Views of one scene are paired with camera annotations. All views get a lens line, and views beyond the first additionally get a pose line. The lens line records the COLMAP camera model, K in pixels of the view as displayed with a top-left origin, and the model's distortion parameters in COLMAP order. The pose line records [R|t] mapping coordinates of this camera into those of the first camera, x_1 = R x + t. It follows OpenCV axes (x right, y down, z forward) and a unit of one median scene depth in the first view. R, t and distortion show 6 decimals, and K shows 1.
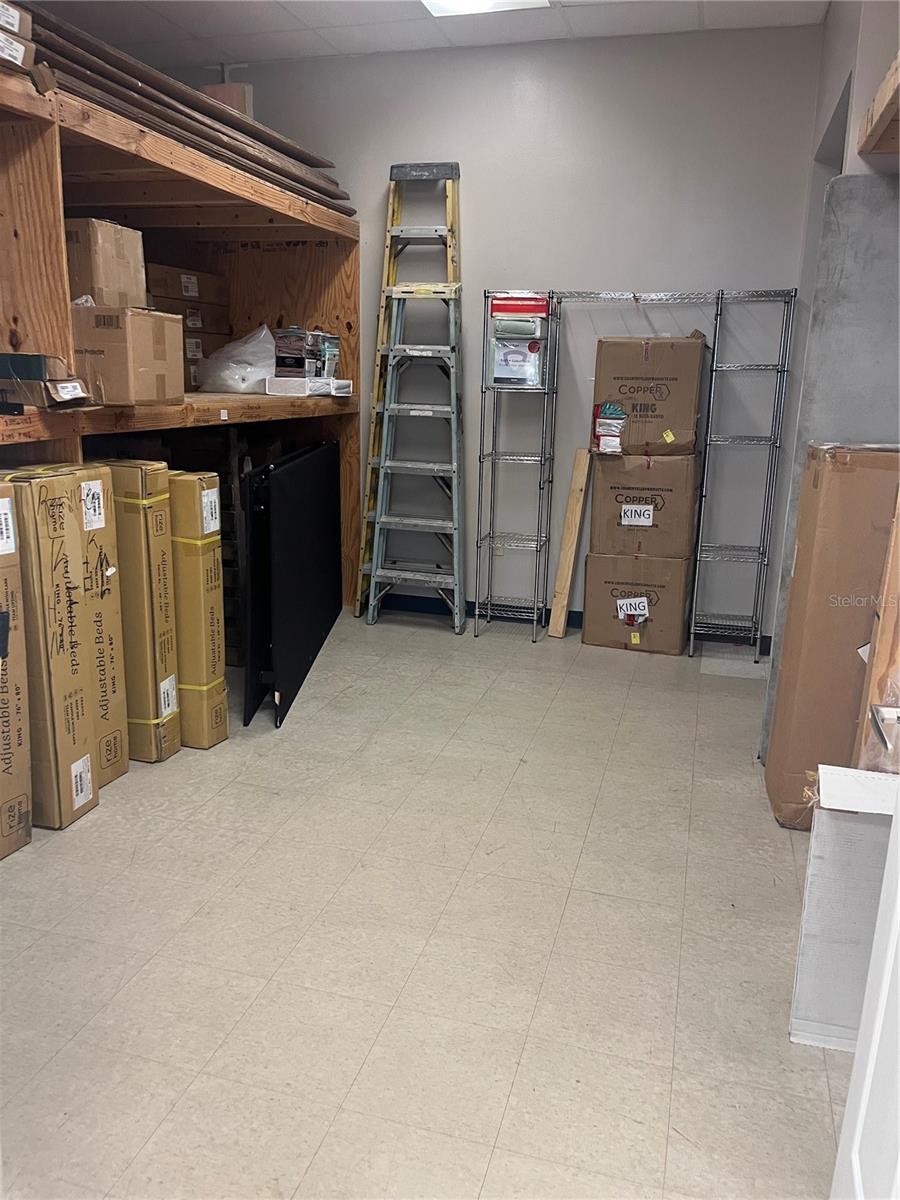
lens RADIAL K [[897.0, 0, 457.0], [0, 897.0, 619.4], [0, 0, 1]] dist [0.068784, -0.099232]
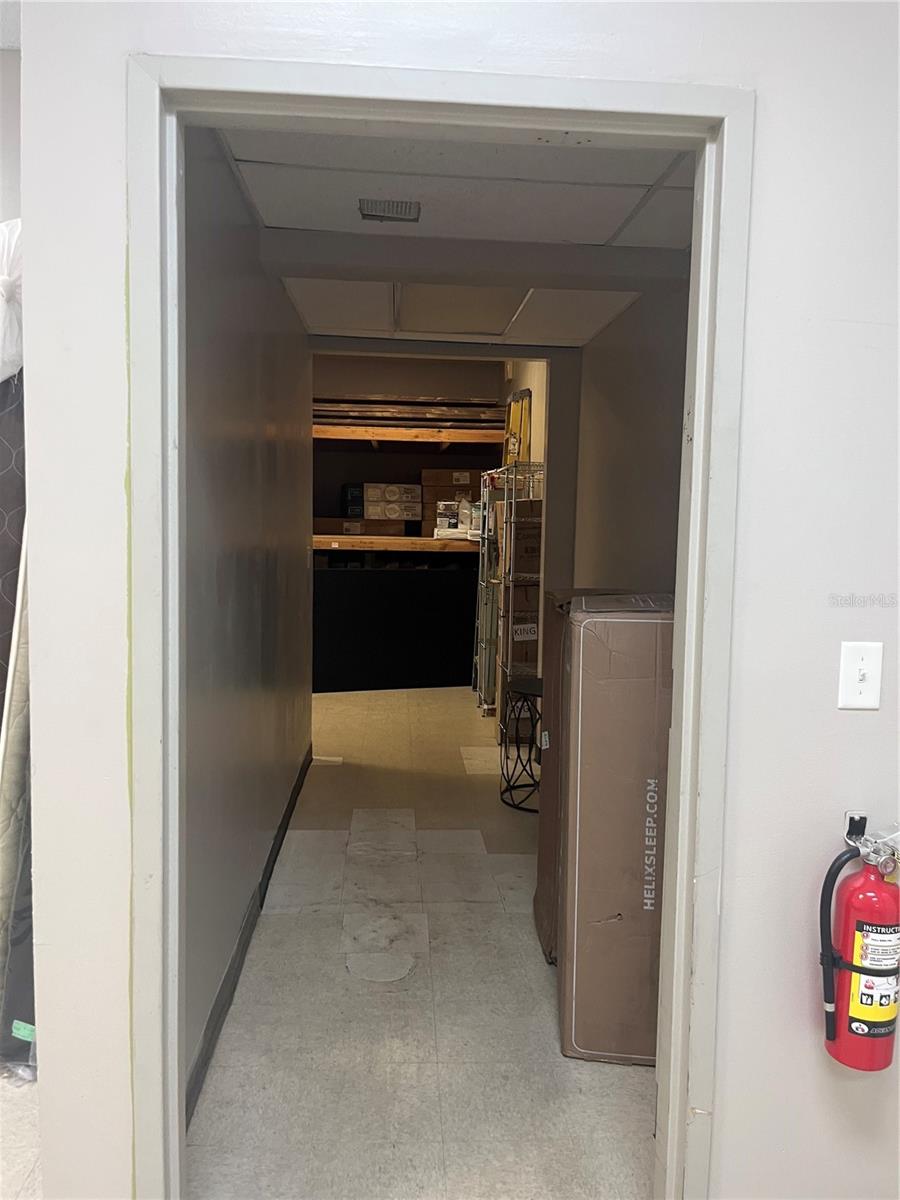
lens RADIAL K [[897.0, 0, 457.0], [0, 897.0, 619.4], [0, 0, 1]] dist [0.068784, -0.099232]
pose [[0.349302, 0.091310, -0.932551, 1.334563], [-0.250629, 0.968083, 0.000912, -0.110454], [0.902869, 0.233405, 0.361038, 0.448840]]
